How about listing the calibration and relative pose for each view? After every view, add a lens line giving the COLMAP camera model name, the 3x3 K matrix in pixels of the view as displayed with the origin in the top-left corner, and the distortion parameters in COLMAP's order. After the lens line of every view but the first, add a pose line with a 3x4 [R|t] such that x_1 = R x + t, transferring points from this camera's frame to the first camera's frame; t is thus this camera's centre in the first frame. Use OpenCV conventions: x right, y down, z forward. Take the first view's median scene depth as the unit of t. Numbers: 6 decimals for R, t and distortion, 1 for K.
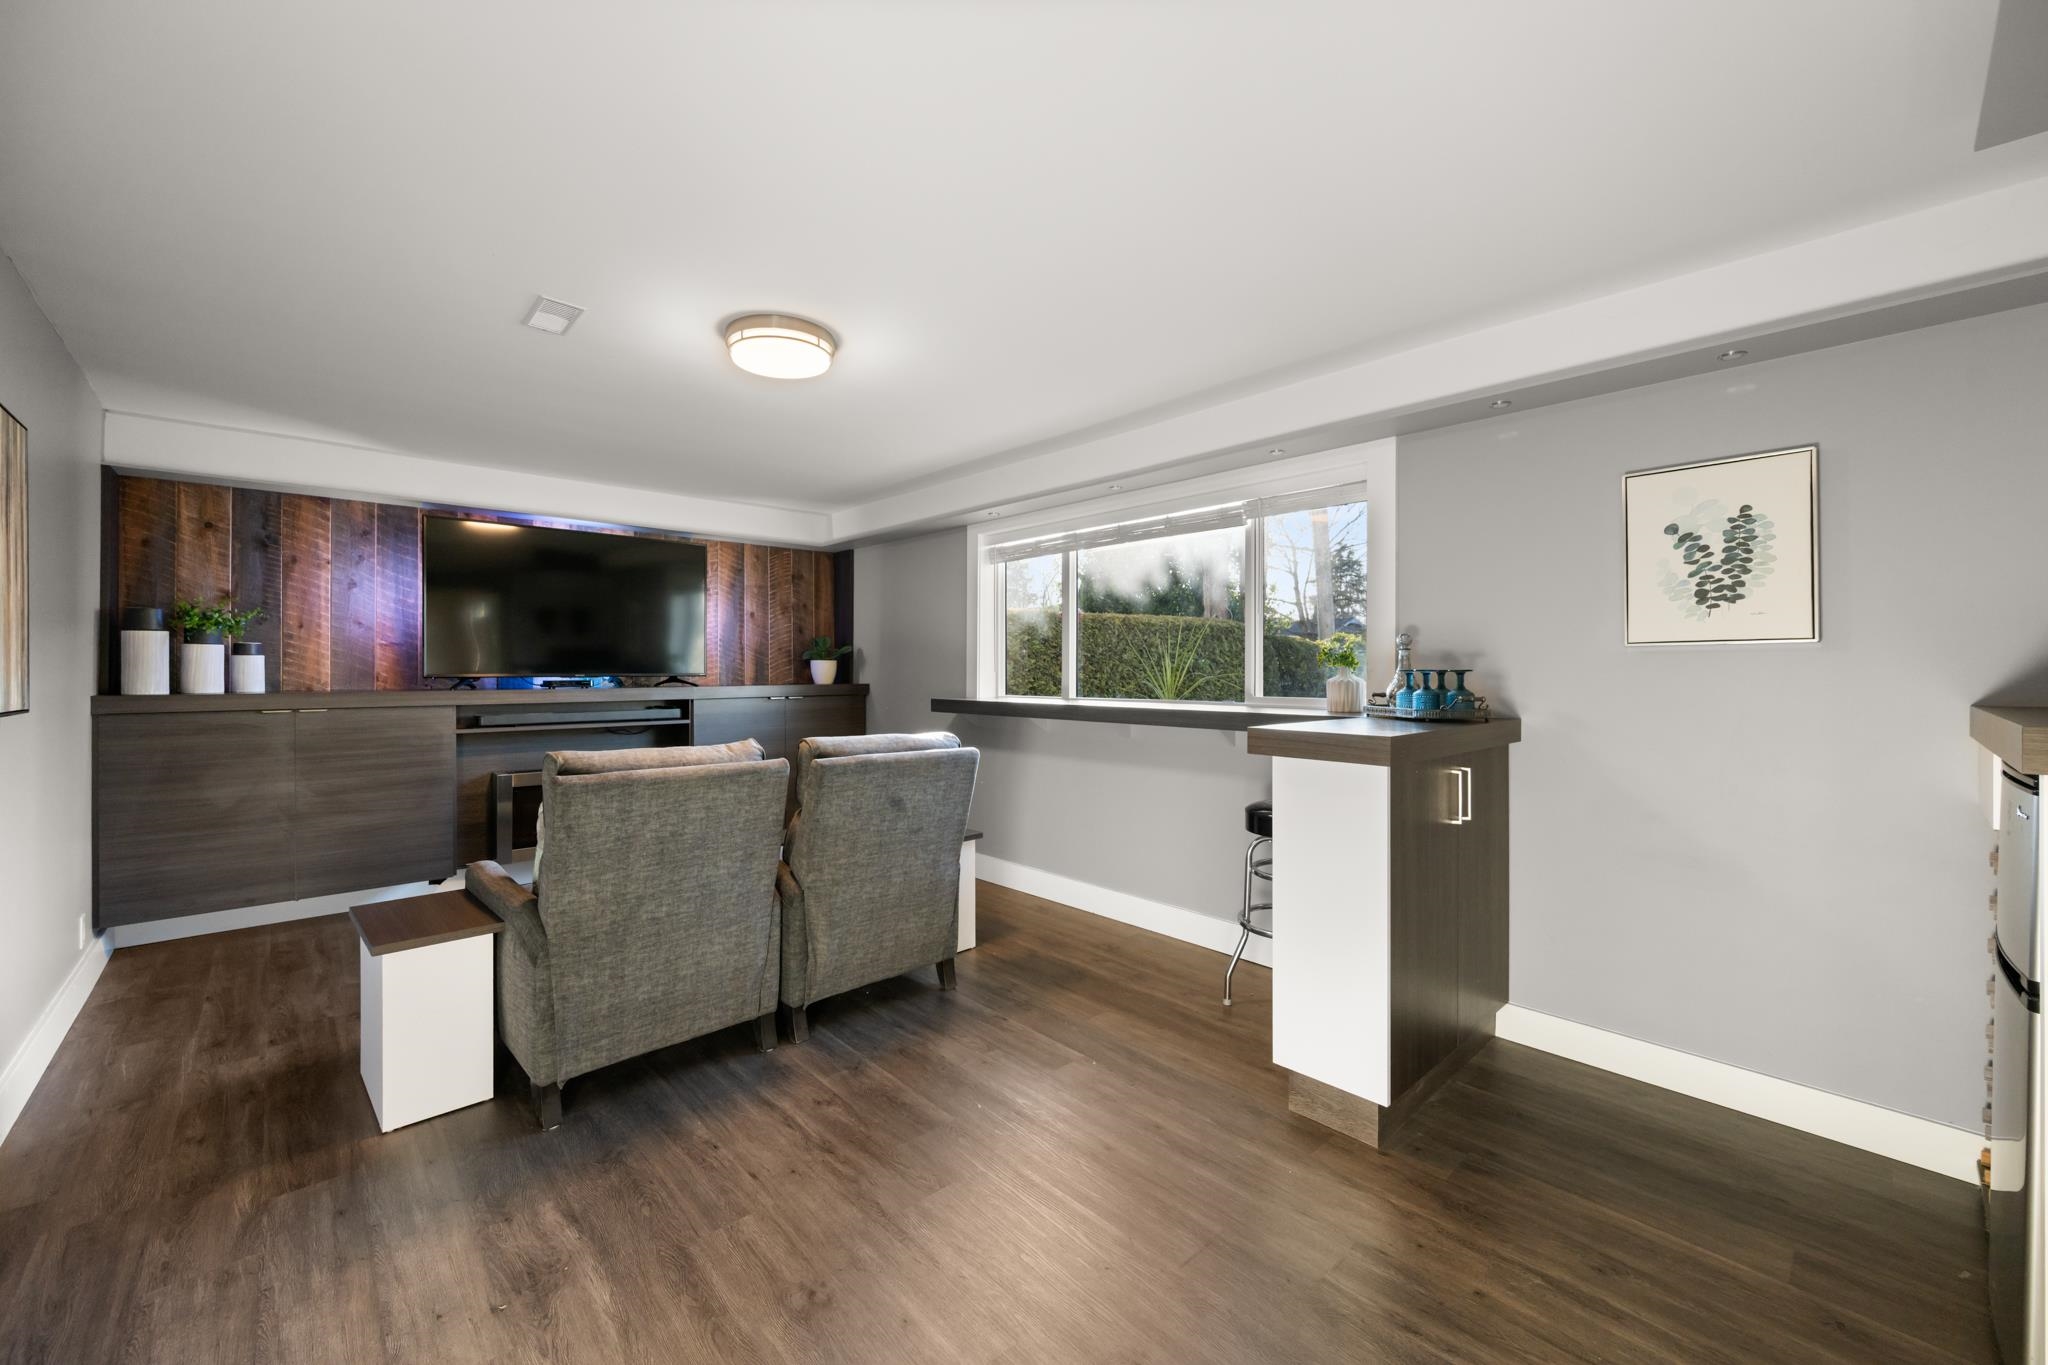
lens RADIAL K [[802.7, 0, 1027.7], [0, 802.7, 680.1], [0, 0, 1]] dist [-0.009857, -0.000165]
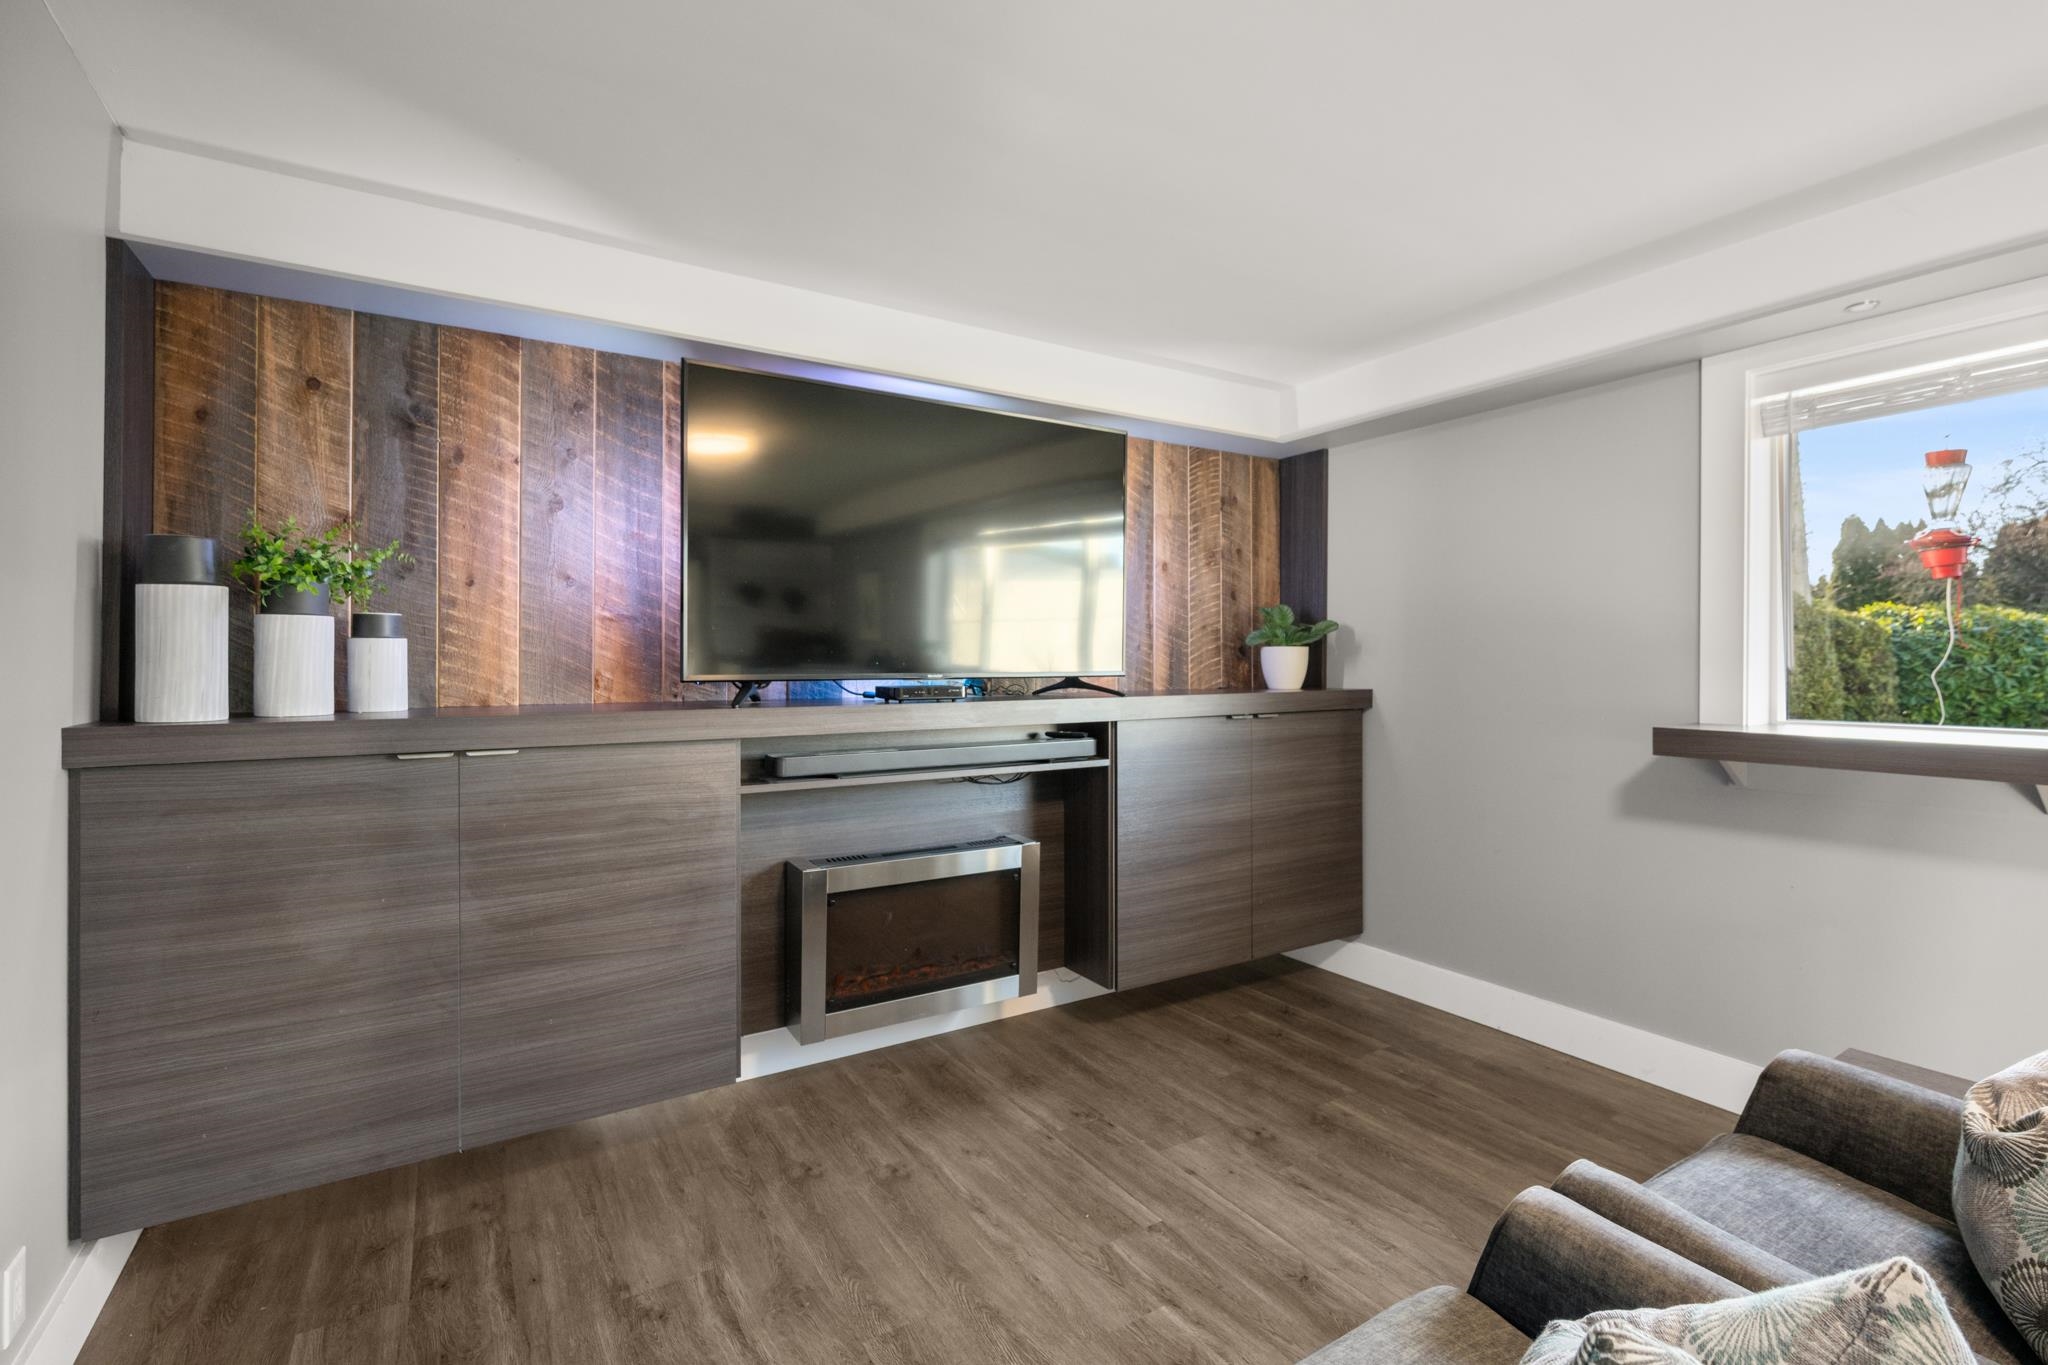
lens RADIAL K [[932.9, 0, 1022.2], [0, 932.9, 666.3], [0, 0, 1]] dist [-0.004232, -0.001196]
pose [[0.980790, 0.000045, -0.195068, -0.434053], [-0.001380, 0.999977, -0.006707, -0.009568], [0.195063, 0.006847, 0.980767, 0.467145]]
